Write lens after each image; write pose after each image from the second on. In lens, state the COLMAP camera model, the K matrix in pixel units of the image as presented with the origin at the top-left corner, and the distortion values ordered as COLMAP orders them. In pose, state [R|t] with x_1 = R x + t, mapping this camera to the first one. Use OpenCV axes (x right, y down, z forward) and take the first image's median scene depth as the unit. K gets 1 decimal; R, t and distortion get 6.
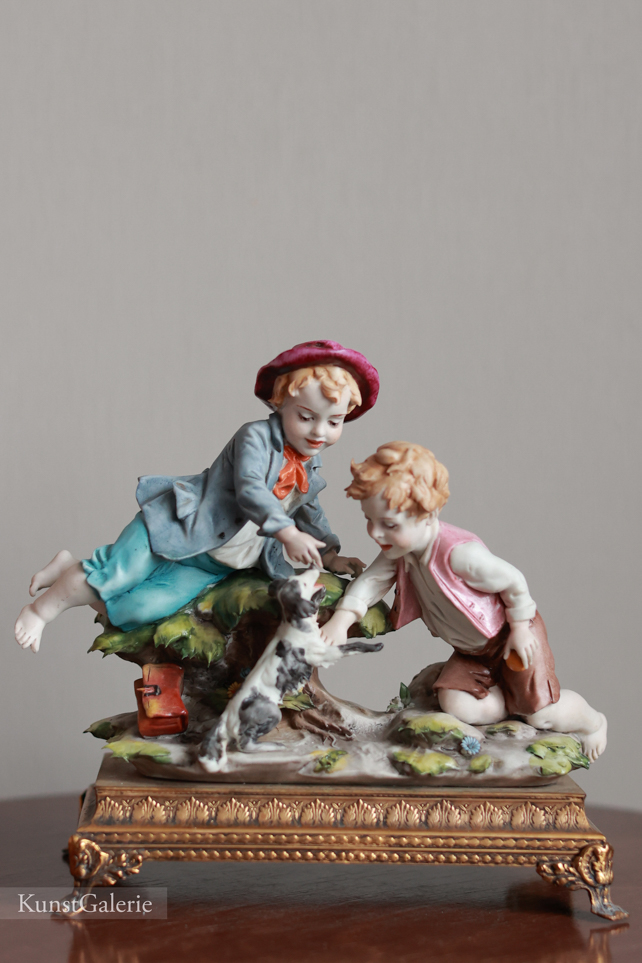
lens RADIAL K [[2455.9, 0, 321.0], [0, 2455.9, 481.5], [0, 0, 1]] dist [0.010985, -0.637069]
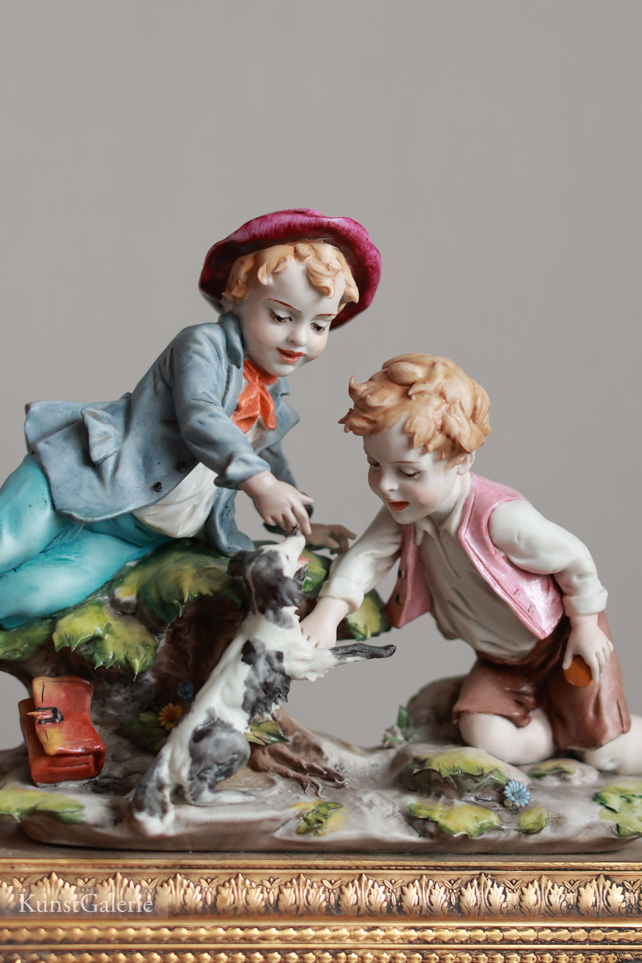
lens RADIAL K [[2455.9, 0, 321.0], [0, 2455.9, 481.5], [0, 0, 1]] dist [0.010985, -0.637069]
pose [[0.988761, 0.013443, 0.148896, -0.097309], [-0.009150, 0.999524, -0.029474, 0.040342], [-0.149222, 0.027781, 0.988413, 0.321624]]
